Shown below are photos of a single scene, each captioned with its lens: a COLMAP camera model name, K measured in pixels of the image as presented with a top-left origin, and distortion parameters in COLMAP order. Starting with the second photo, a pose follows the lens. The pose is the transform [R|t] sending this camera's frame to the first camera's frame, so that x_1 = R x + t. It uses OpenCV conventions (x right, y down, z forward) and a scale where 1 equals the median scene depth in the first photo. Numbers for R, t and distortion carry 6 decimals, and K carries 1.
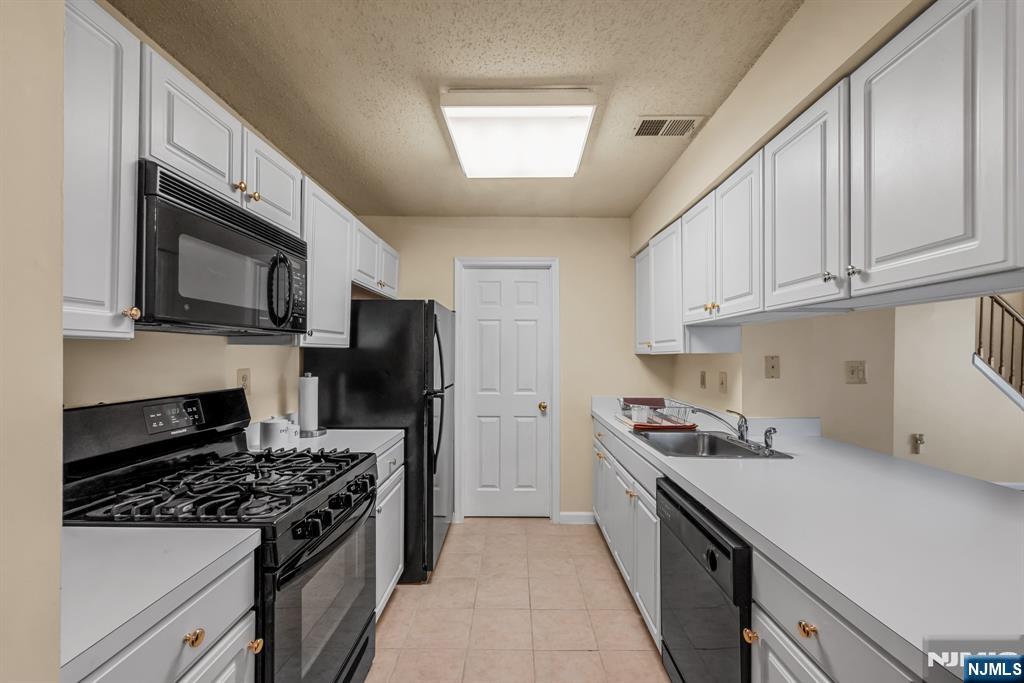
lens RADIAL K [[415.1, 0, 508.8], [0, 415.1, 348.3], [0, 0, 1]] dist [0.000692, -0.000344]
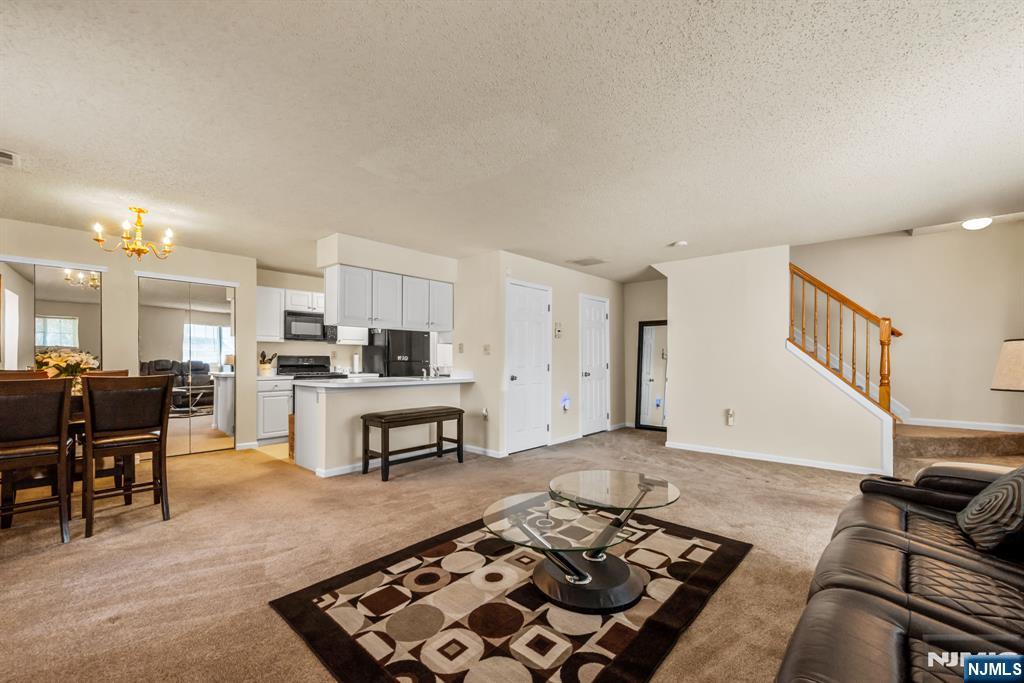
lens RADIAL K [[415.1, 0, 506.0], [0, 415.1, 362.1], [0, 0, 1]] dist [0.000692, -0.000344]
pose [[0.746152, 0.002320, -0.665771, 2.387686], [0.006656, 0.999918, 0.010944, 0.099223], [0.665742, -0.012597, 0.746076, -0.584329]]
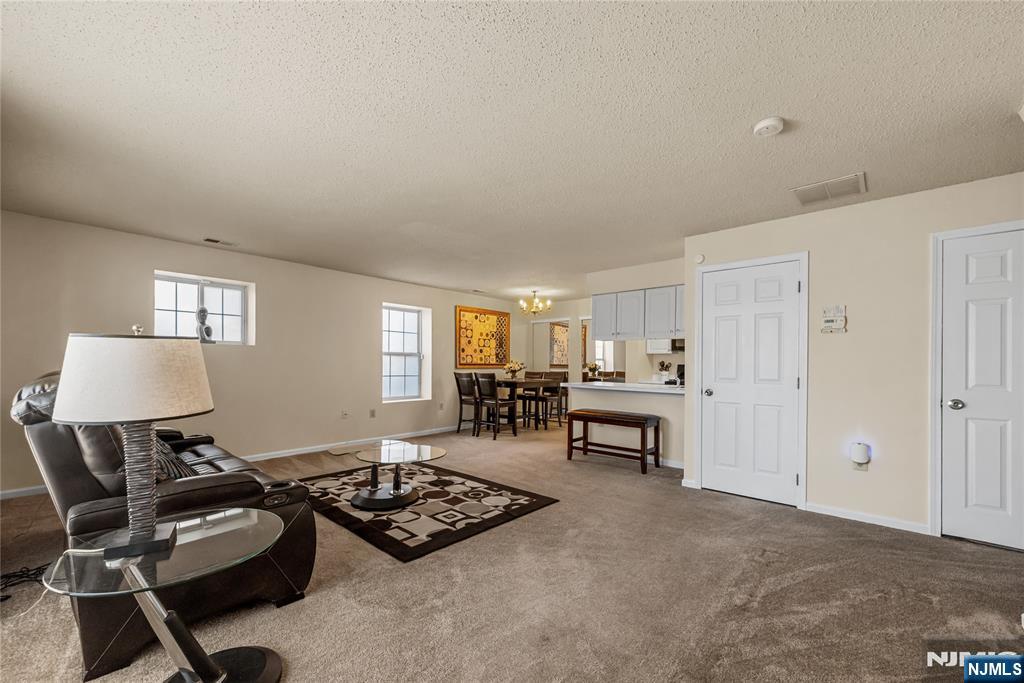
lens RADIAL K [[415.1, 0, 521.4], [0, 415.1, 365.3], [0, 0, 1]] dist [0.000692, -0.000344]
pose [[-0.643953, -0.010388, -0.764994, 2.761437], [-0.006874, 0.999946, -0.007792, 0.114526], [0.765034, 0.000240, -0.643990, 1.601614]]
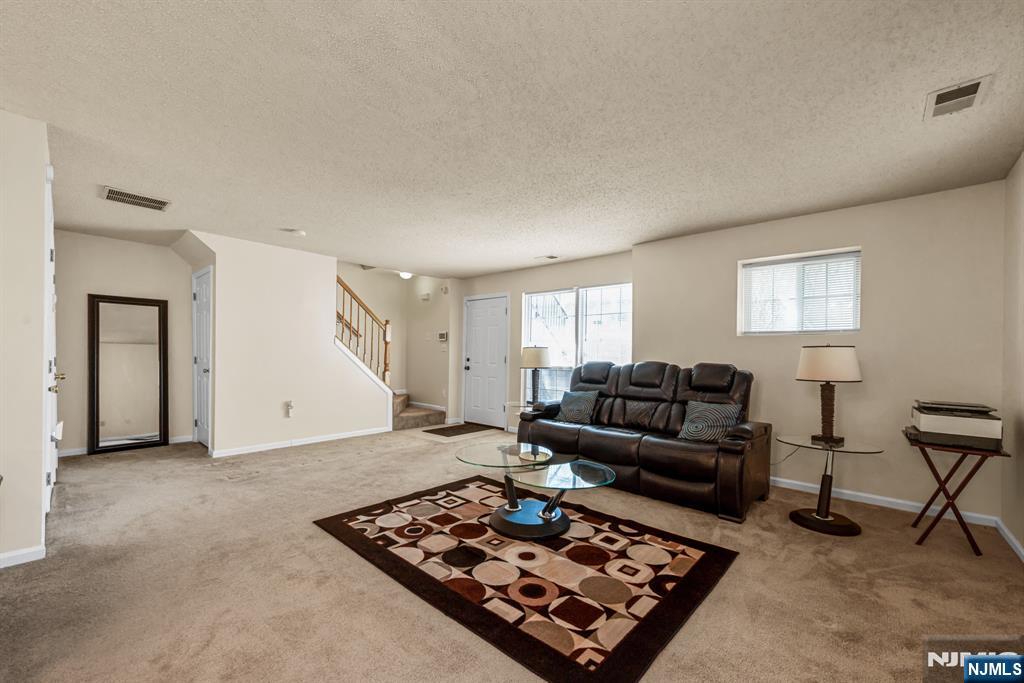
lens RADIAL K [[415.1, 0, 513.1], [0, 415.1, 347.4], [0, 0, 1]] dist [0.000692, -0.000344]
pose [[0.666454, 0.012888, 0.745435, 0.939138], [-0.012813, 0.999901, -0.005831, 0.087730], [-0.745436, -0.005665, 0.666553, -0.561112]]
